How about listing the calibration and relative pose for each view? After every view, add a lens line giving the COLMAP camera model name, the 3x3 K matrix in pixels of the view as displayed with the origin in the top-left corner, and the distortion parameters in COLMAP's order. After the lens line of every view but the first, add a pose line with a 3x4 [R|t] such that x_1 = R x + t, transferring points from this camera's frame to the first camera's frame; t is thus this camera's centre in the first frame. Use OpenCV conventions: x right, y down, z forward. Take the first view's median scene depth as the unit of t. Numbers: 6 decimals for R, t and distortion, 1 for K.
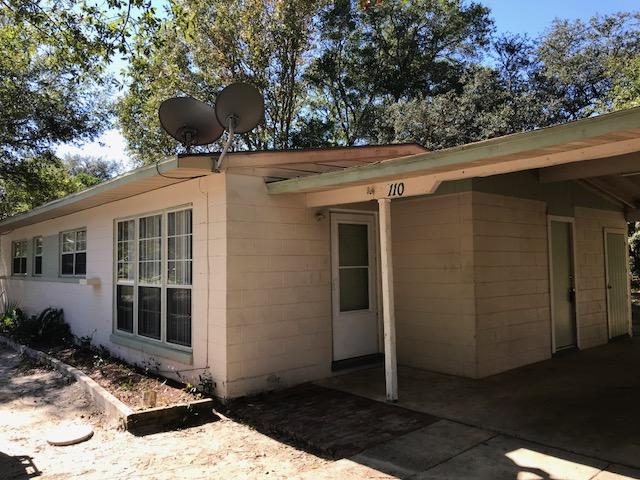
lens RADIAL K [[521.5, 0, 320.0], [0, 521.5, 232.4], [0, 0, 1]] dist [0.039308, -0.041878]
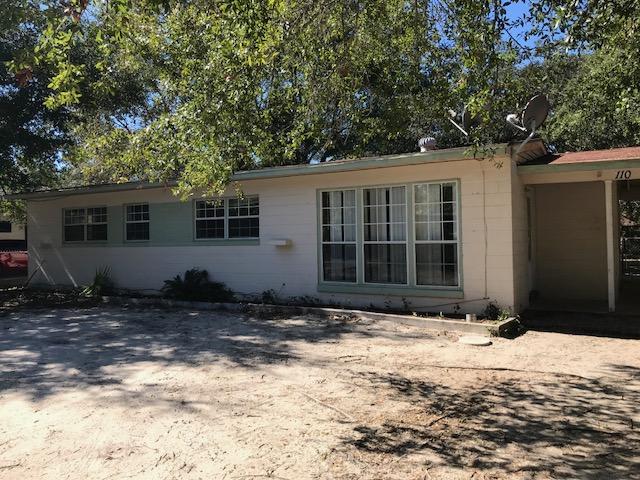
lens RADIAL K [[521.5, 0, 320.0], [0, 521.5, 232.4], [0, 0, 1]] dist [0.039308, -0.041878]
pose [[0.945054, 0.001406, 0.326912, -1.092984], [-0.015866, 0.999010, 0.041570, 0.033776], [-0.326530, -0.044472, 0.944140, -0.151543]]
